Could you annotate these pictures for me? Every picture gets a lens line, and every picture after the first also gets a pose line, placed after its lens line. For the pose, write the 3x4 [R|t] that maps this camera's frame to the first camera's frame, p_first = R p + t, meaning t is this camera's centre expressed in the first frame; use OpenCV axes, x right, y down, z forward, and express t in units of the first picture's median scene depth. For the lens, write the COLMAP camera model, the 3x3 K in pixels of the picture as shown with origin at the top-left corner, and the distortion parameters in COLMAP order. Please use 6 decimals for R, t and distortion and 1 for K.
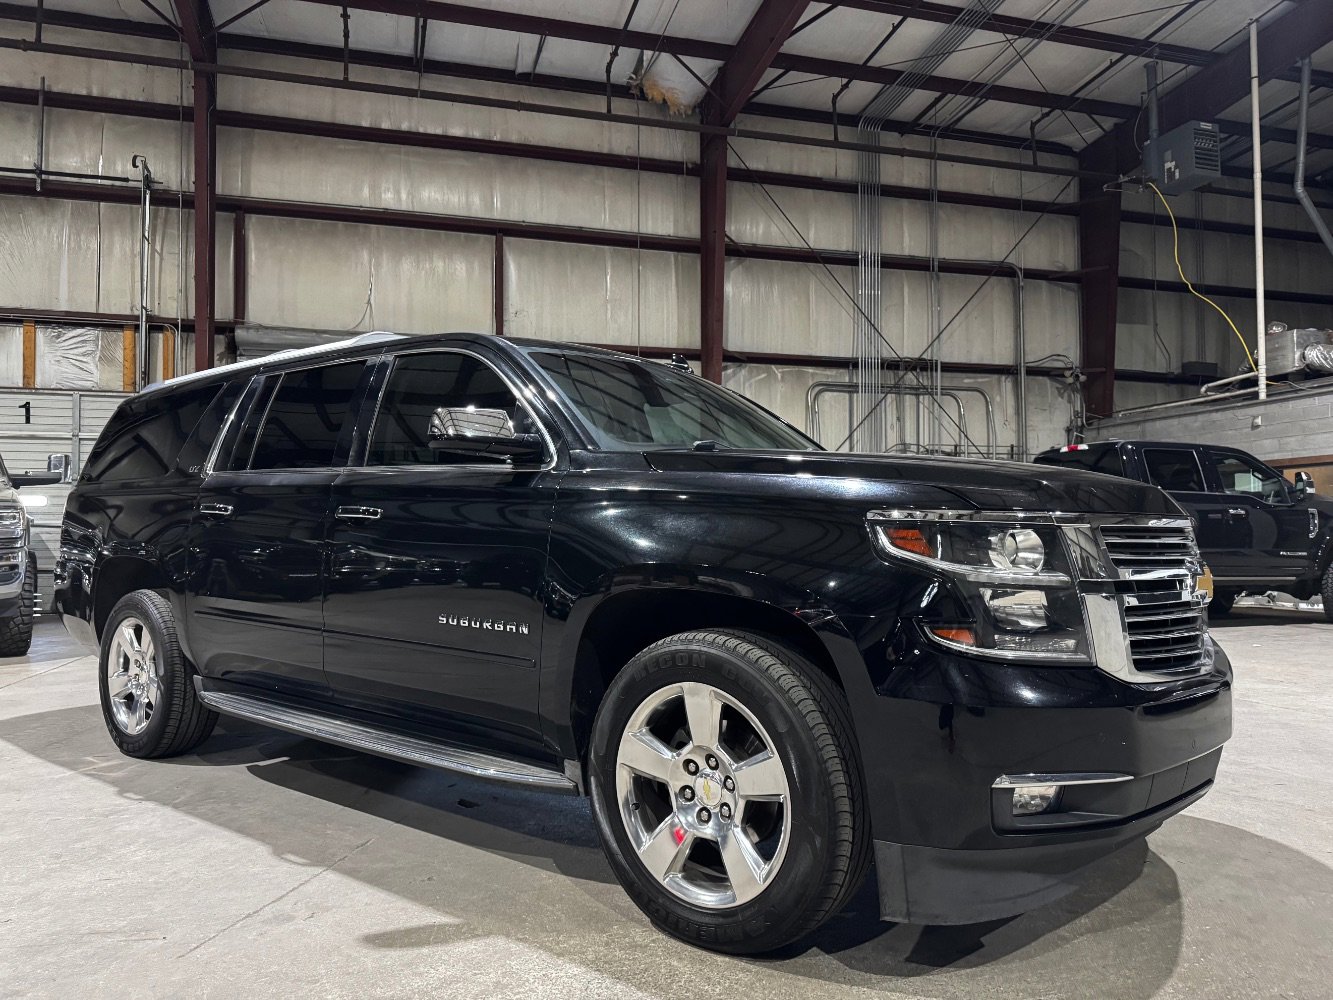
lens RADIAL K [[940.9, 0, 664.2], [0, 940.9, 506.9], [0, 0, 1]] dist [0.020553, -0.024522]
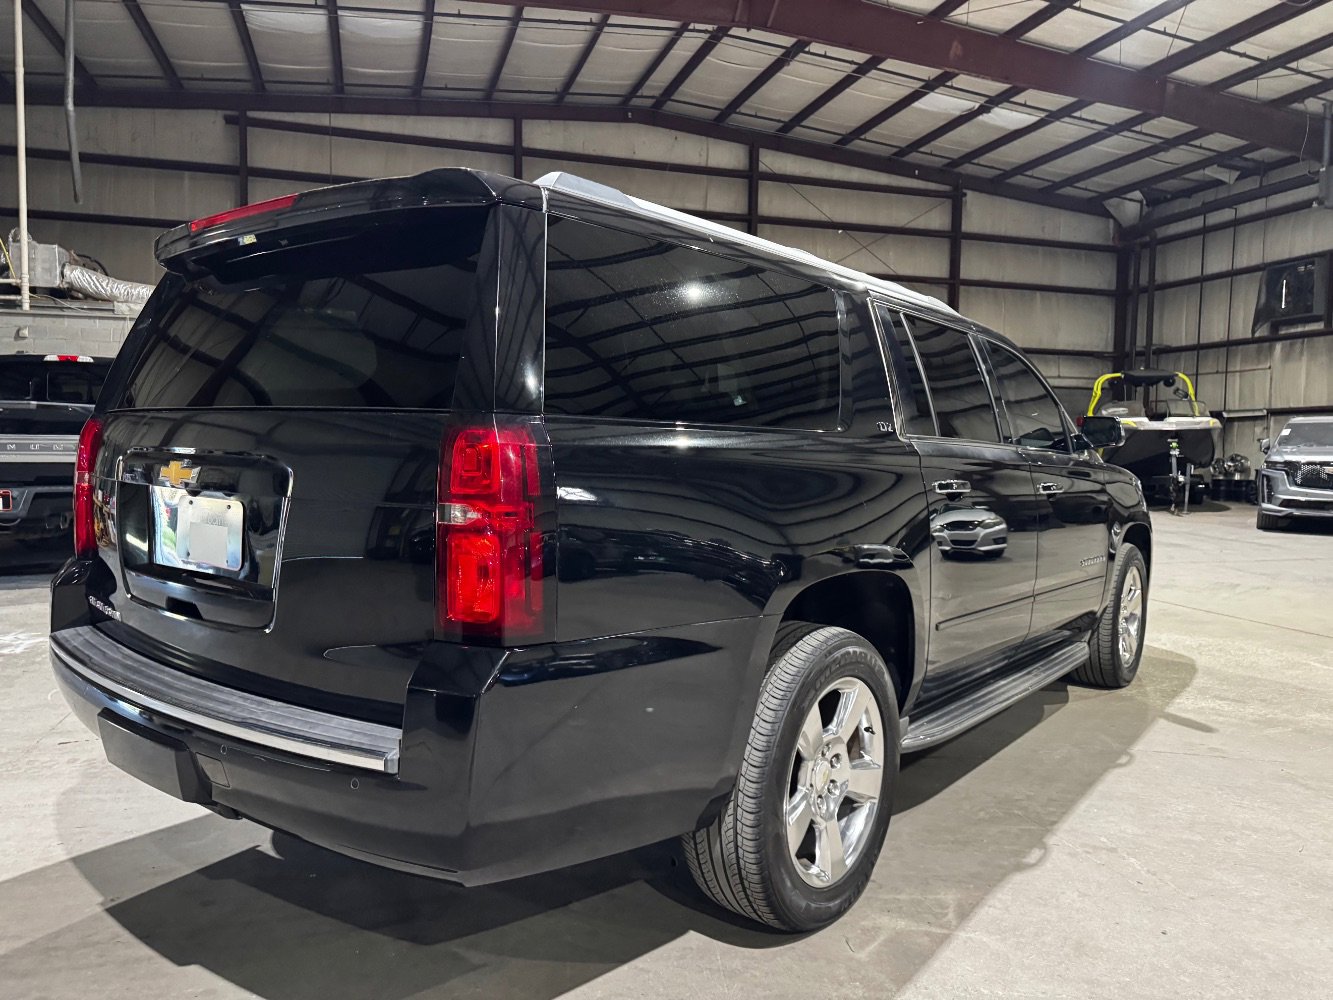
lens RADIAL K [[938.3, 0, 669.7], [0, 938.3, 504.9], [0, 0, 1]] dist [0.018700, -0.020479]
pose [[-0.013075, -0.059330, 0.998153, -0.358154], [-0.049048, 0.997075, 0.058624, -0.004492], [-0.998711, -0.048191, -0.015947, 0.359907]]
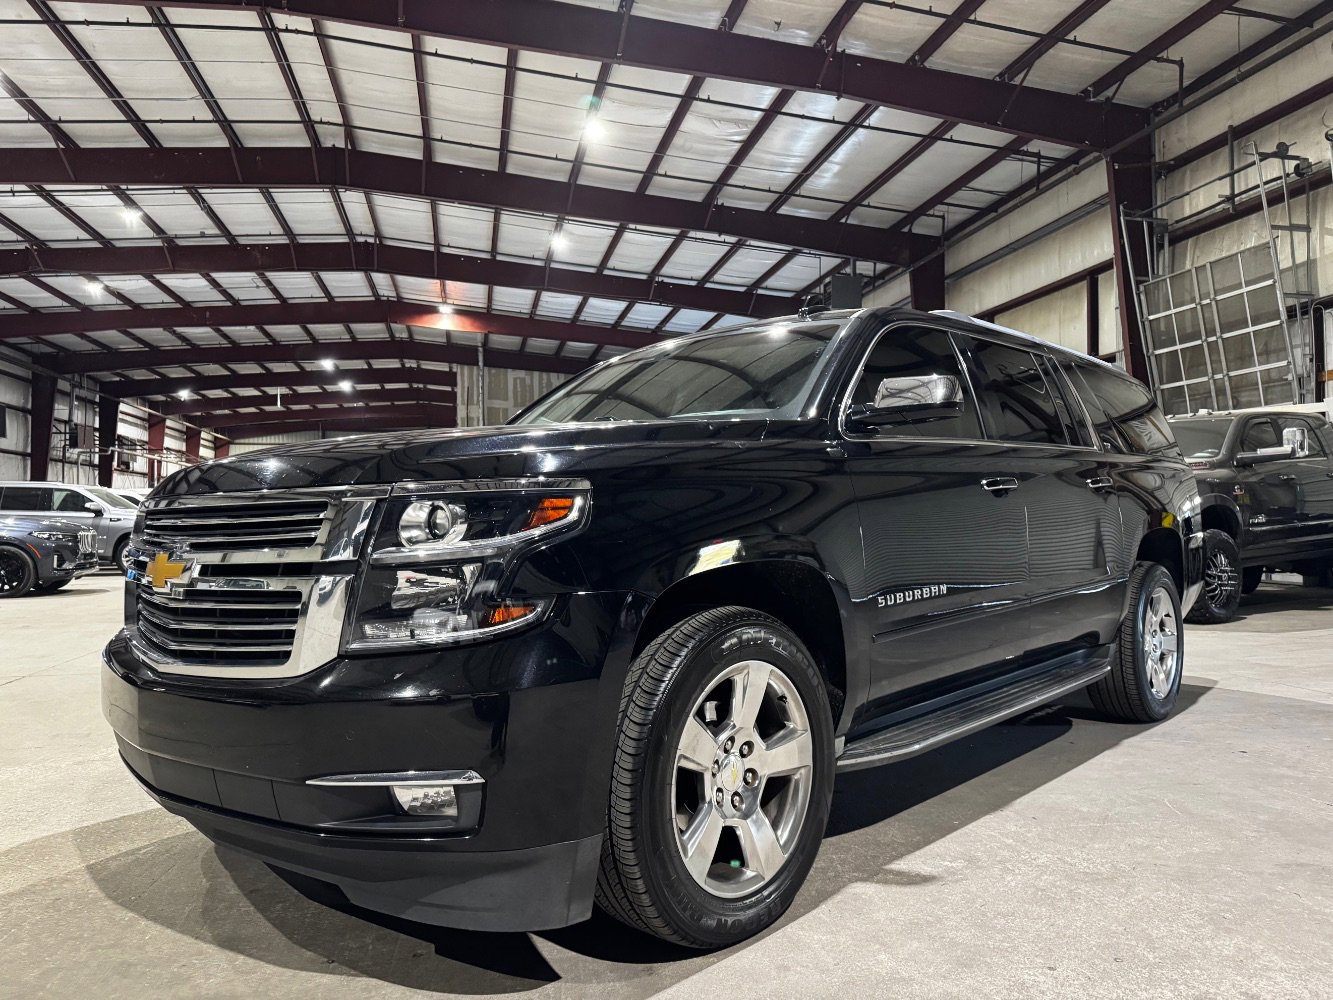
lens RADIAL K [[940.9, 0, 664.2], [0, 940.9, 506.9], [0, 0, 1]] dist [0.020553, -0.024522]
pose [[-0.072999, -0.013860, -0.997236, 0.261519], [0.042038, 0.998972, -0.016962, 0.010074], [0.996446, -0.043160, -0.072341, 0.282738]]
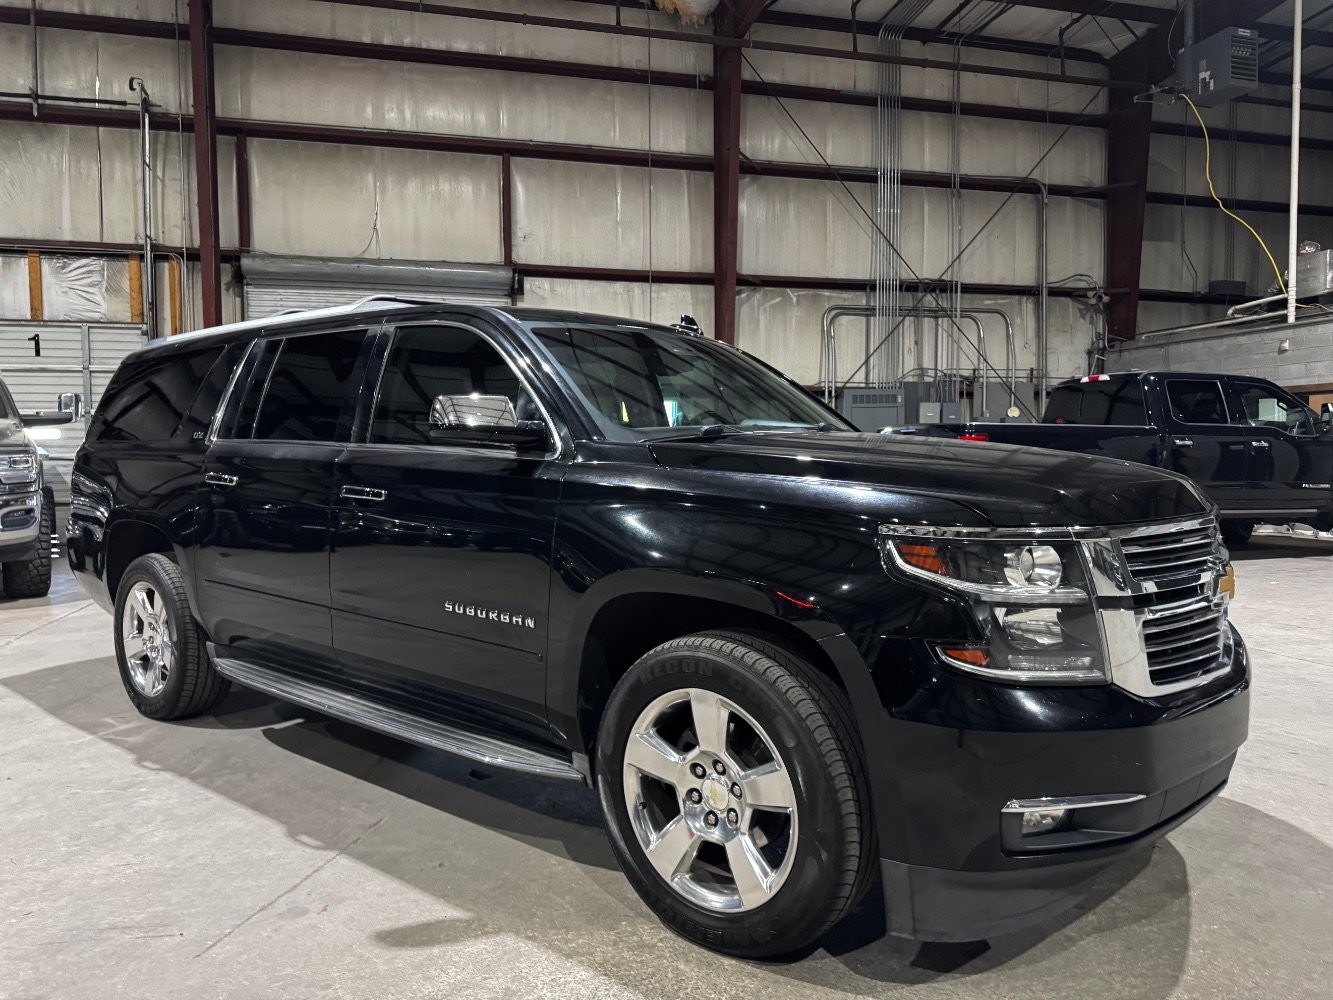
lens RADIAL K [[944.2, 0, 663.6], [0, 944.2, 494.3], [0, 0, 1]] dist [0.005963, -0.007116]
pose [[0.999866, -0.003416, -0.016034, 0.001573], [0.004644, 0.997006, 0.077188, -0.016220], [0.015723, -0.077252, 0.996888, 0.005035]]
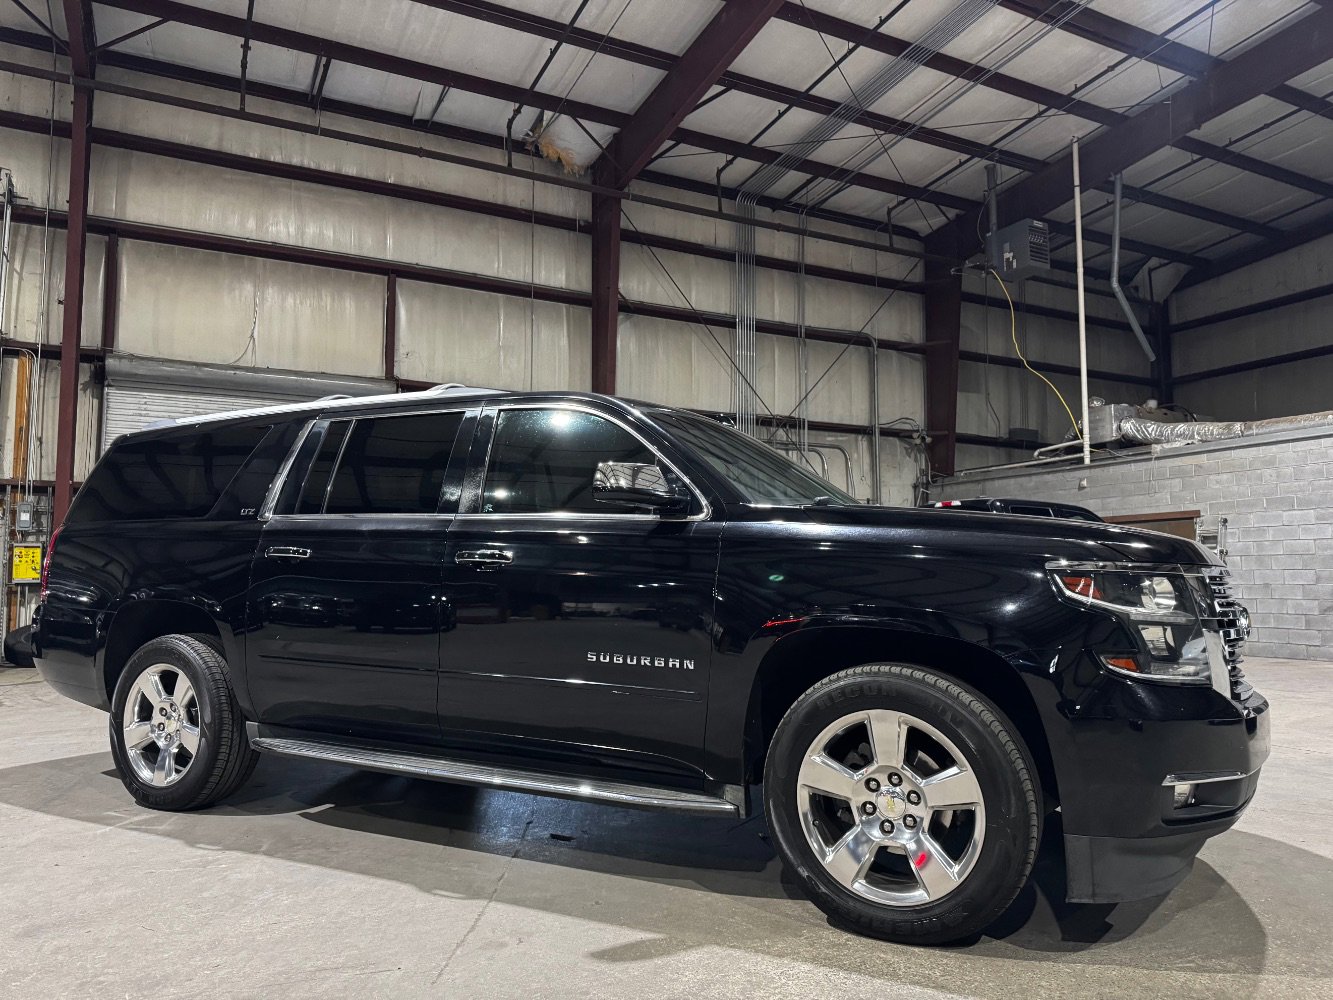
lens RADIAL K [[938.3, 0, 669.7], [0, 938.3, 504.9], [0, 0, 1]] dist [0.018700, -0.020479]
pose [[0.981613, 0.020937, 0.189731, -0.077526], [-0.011257, 0.998586, -0.051958, -0.000285], [-0.190550, 0.048867, 0.980460, -0.016505]]
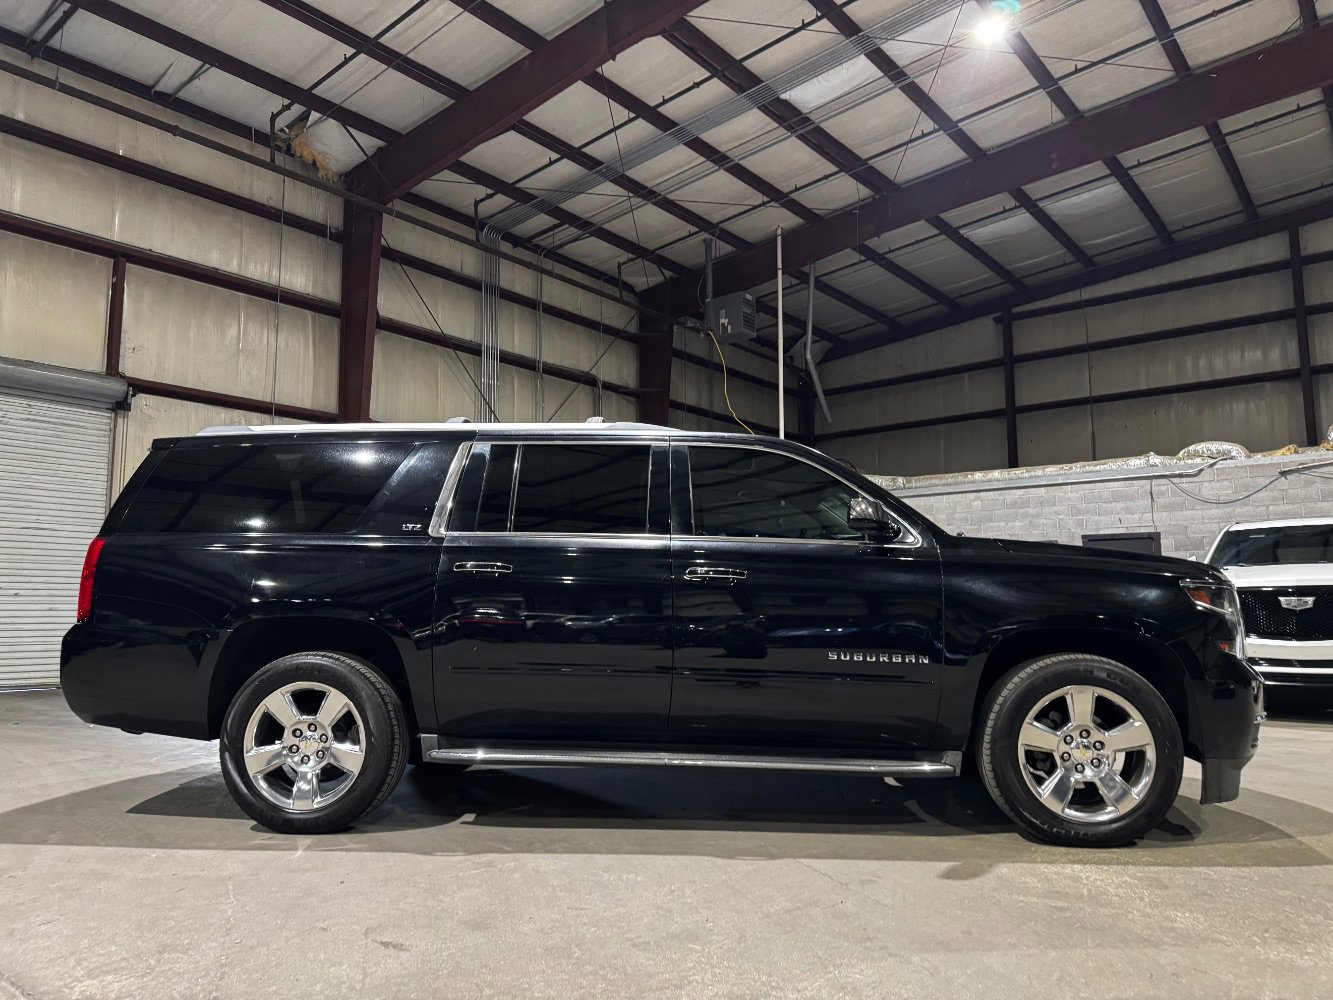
lens RADIAL K [[928.2, 0, 666.6], [0, 928.2, 505.3], [0, 0, 1]] dist [0.116581, -0.186990]
pose [[0.822305, 0.065413, 0.565275, -0.260227], [-0.019010, 0.995974, -0.087599, 0.005719], [-0.568729, 0.061287, 0.820238, 0.007657]]
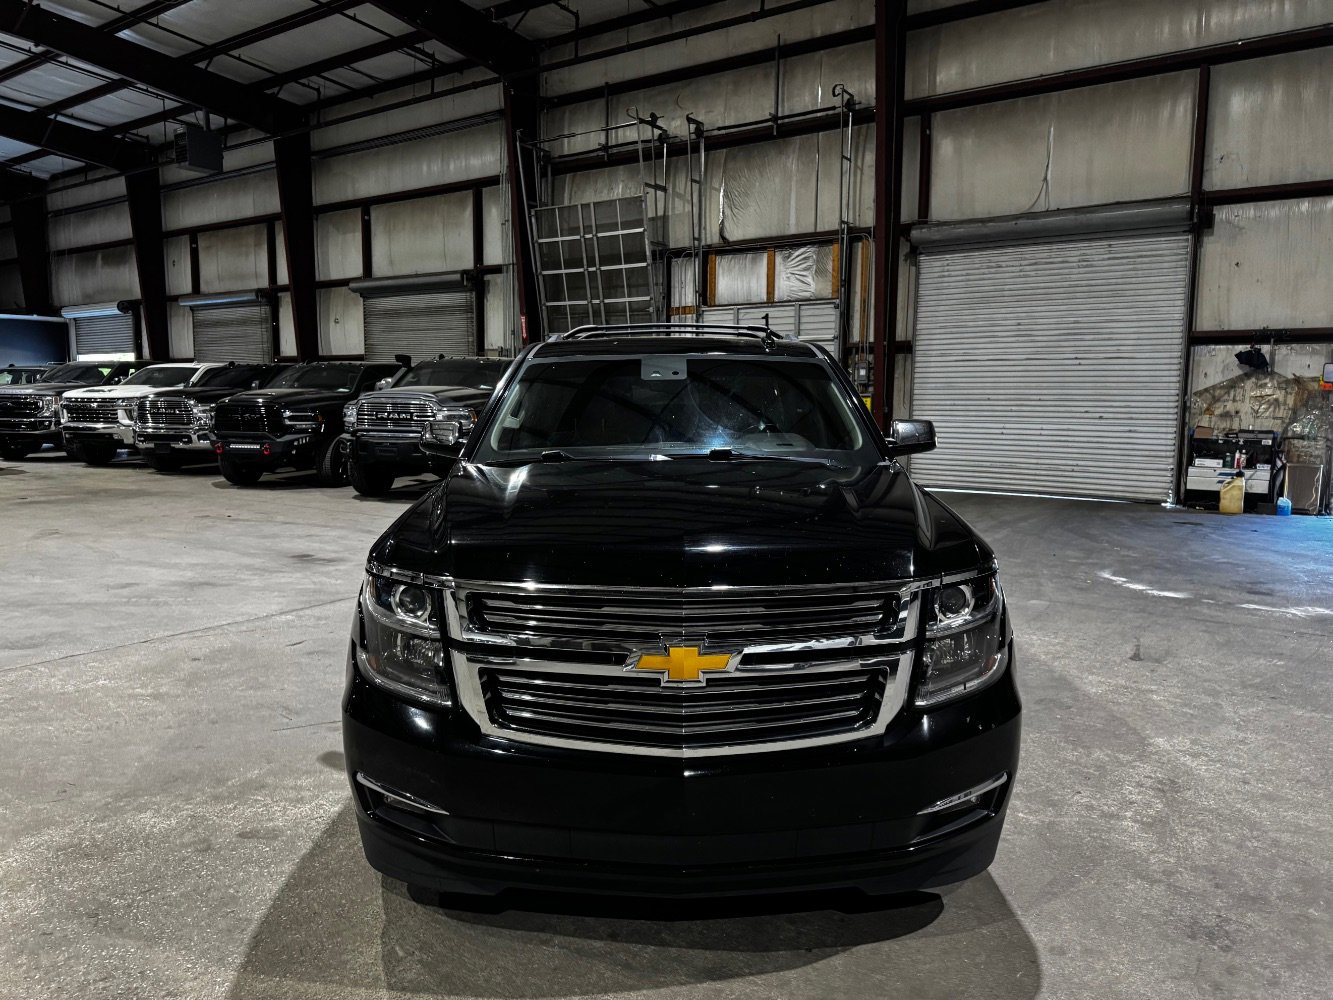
lens RADIAL K [[928.2, 0, 666.6], [0, 928.2, 505.3], [0, 0, 1]] dist [0.116581, -0.186990]
pose [[0.626327, 0.100817, -0.773013, 0.229963], [0.019027, 0.989330, 0.144445, -0.037442], [0.779328, -0.105178, 0.617726, 0.081998]]
